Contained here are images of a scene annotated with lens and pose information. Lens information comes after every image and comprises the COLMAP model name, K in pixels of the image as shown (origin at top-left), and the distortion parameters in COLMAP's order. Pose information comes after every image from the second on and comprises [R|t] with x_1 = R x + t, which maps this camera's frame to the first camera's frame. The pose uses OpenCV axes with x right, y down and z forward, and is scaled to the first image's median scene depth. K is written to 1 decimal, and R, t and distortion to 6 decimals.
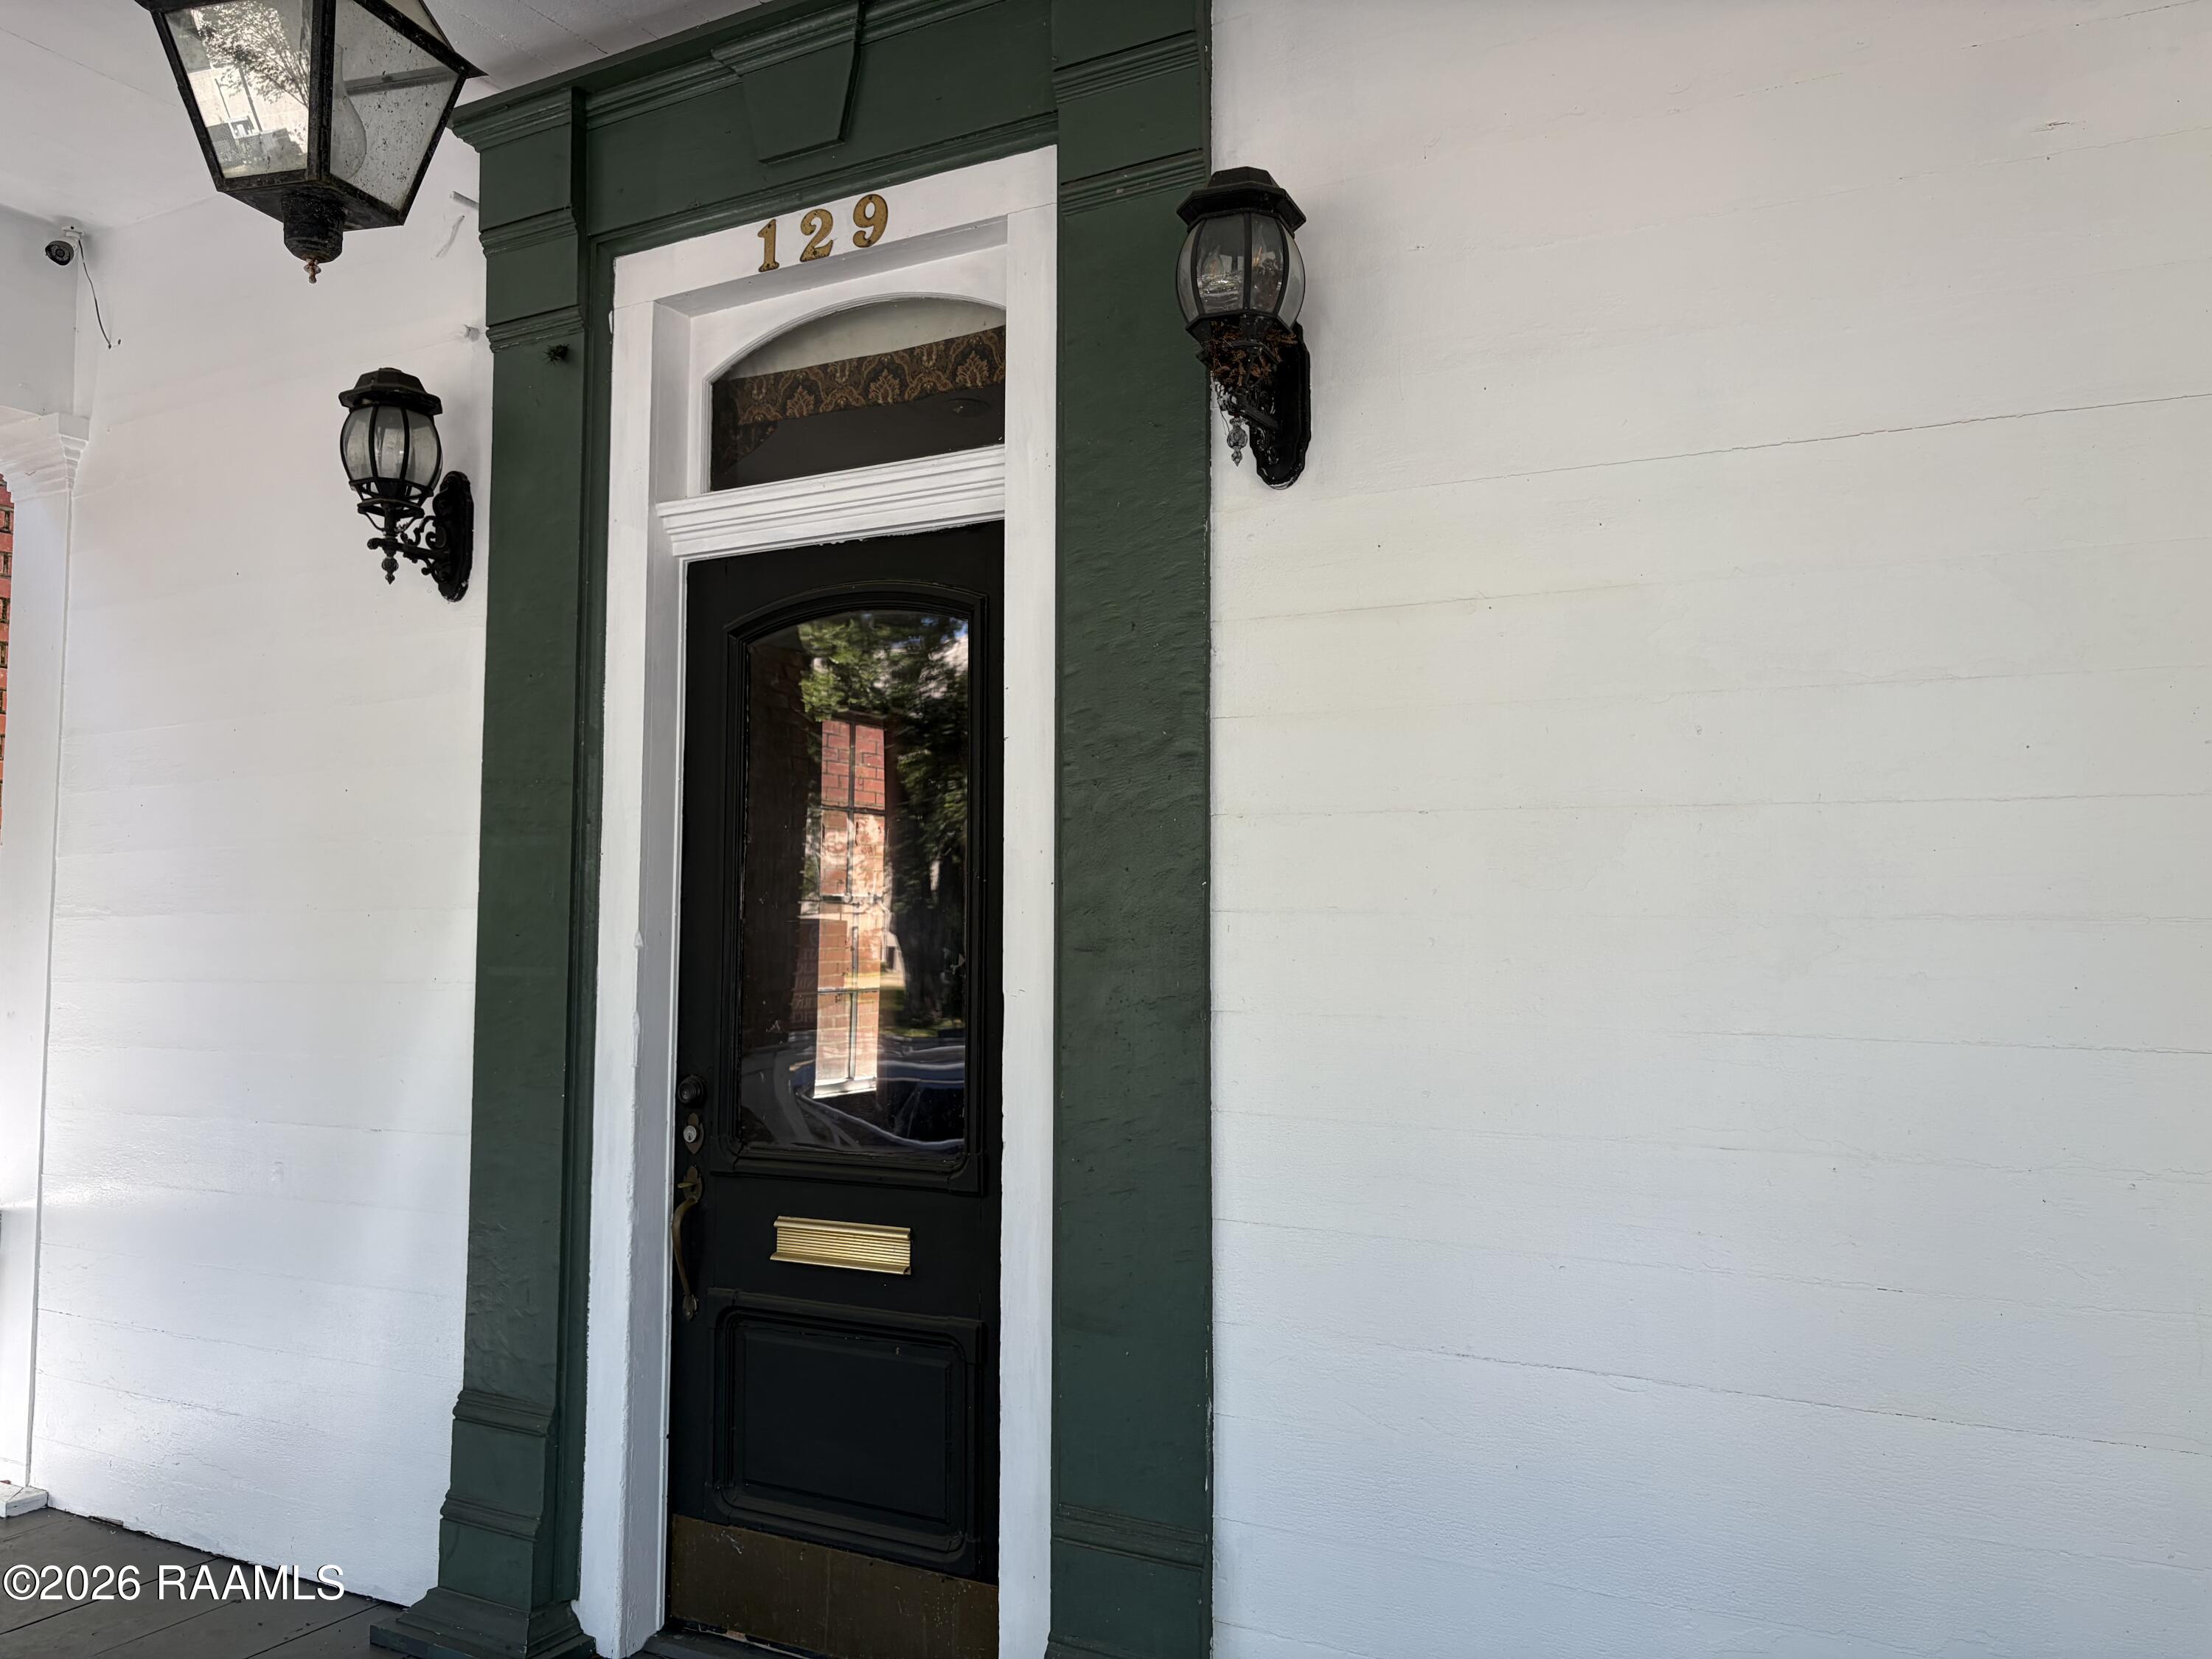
lens RADIAL K [[1683.6, 0, 1108.0], [0, 1683.6, 838.3], [0, 0, 1]] dist [0.016835, -0.007573]
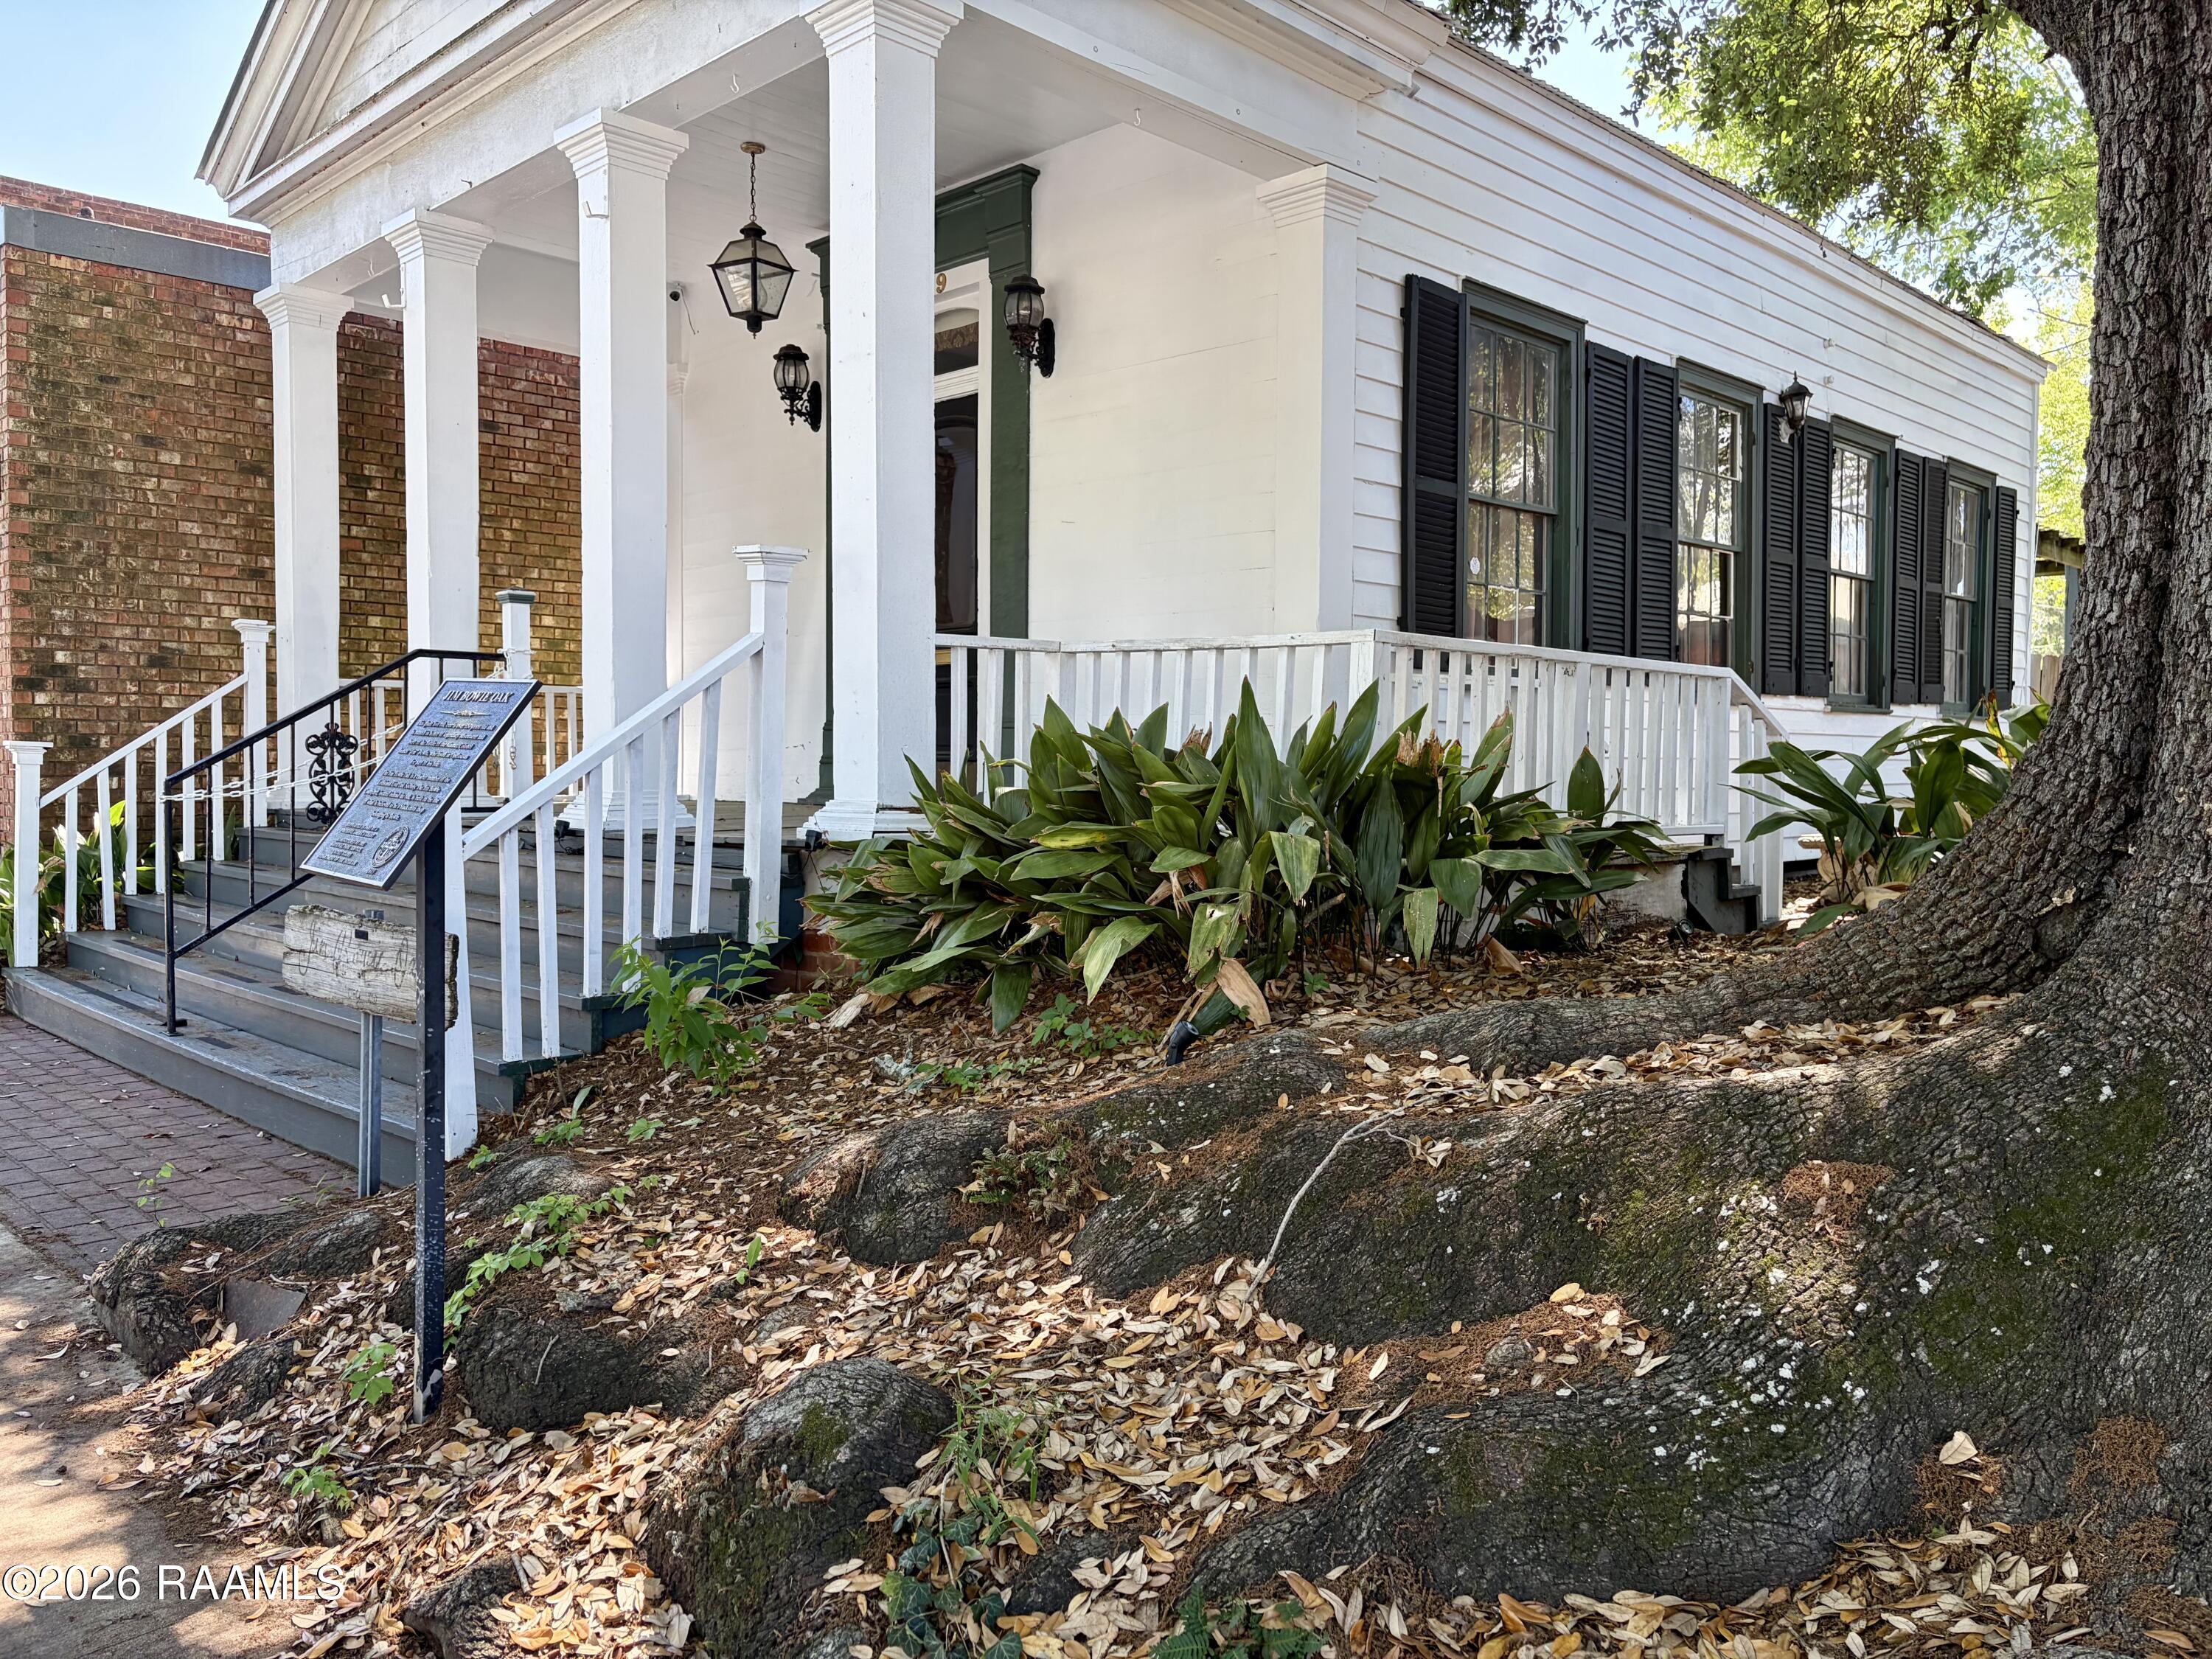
lens RADIAL K [[1683.6, 0, 1102.2], [0, 1683.6, 819.5], [0, 0, 1]] dist [0.016835, -0.007573]
pose [[0.959101, 0.015096, -0.282663, 0.813440], [0.012184, 0.995450, 0.094507, 0.224090], [0.282803, -0.094085, 0.954552, -1.476155]]
